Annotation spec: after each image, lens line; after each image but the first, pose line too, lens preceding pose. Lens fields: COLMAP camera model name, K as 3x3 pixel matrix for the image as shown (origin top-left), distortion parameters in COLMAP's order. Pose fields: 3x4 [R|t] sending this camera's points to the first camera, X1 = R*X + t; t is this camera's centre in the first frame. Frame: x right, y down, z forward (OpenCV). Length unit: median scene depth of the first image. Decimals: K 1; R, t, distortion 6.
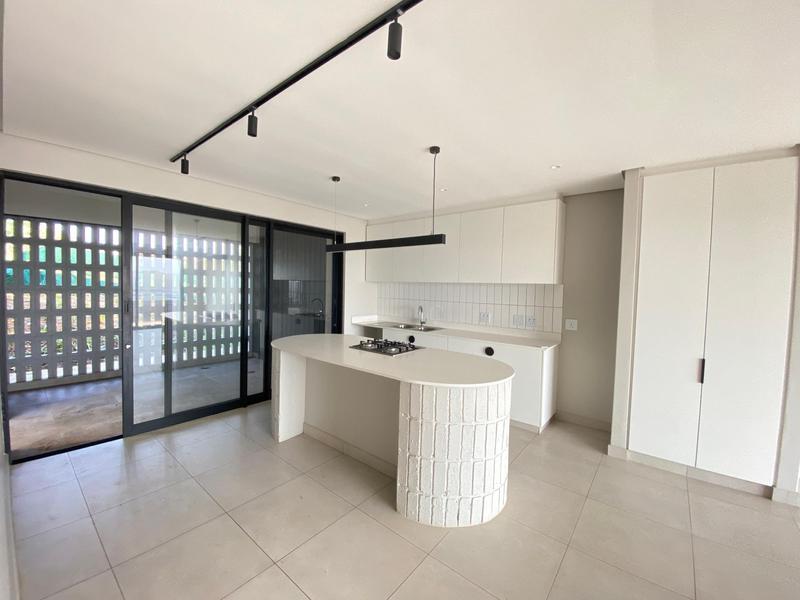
lens RADIAL K [[324.5, 0, 400.0], [0, 324.5, 300.0], [0, 0, 1]] dist [-0.026562, -0.000483]
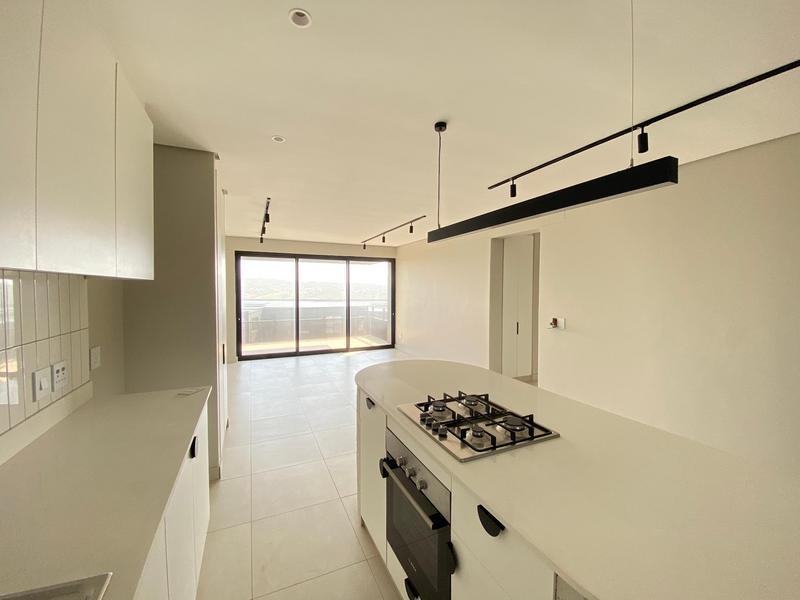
lens RADIAL K [[324.5, 0, 400.0], [0, 324.5, 300.0], [0, 0, 1]] dist [-0.026562, -0.000483]
pose [[-0.904667, -0.043664, 0.423877, -0.115032], [-0.010967, 0.996793, 0.079274, -0.057140], [-0.425979, 0.067067, -0.902244, 1.173921]]
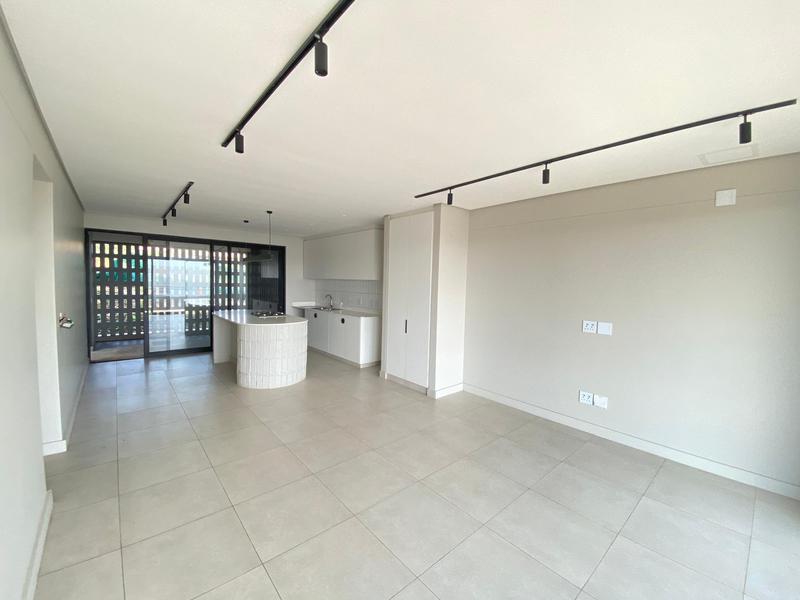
lens RADIAL K [[324.5, 0, 400.0], [0, 324.5, 300.0], [0, 0, 1]] dist [-0.026562, -0.000483]
pose [[0.986649, 0.007484, -0.162692, 0.772291], [-0.007478, 0.999972, 0.000653, 0.050022], [0.162692, 0.000572, 0.986677, -0.527318]]
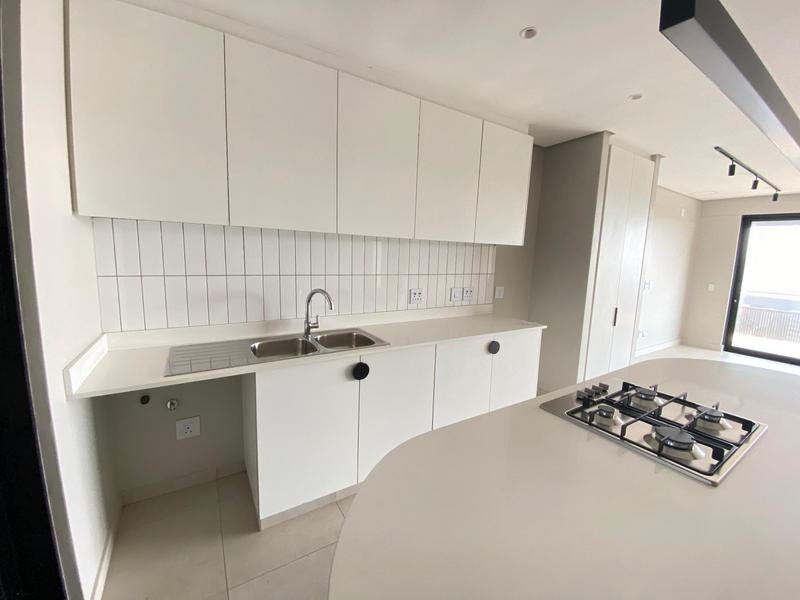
lens RADIAL K [[324.5, 0, 400.0], [0, 324.5, 300.0], [0, 0, 1]] dist [-0.026562, -0.000483]
pose [[0.322119, -0.143747, 0.935722, -0.368339], [0.015360, 0.989068, 0.146655, -0.034338], [-0.946575, -0.032867, 0.320806, 0.918562]]
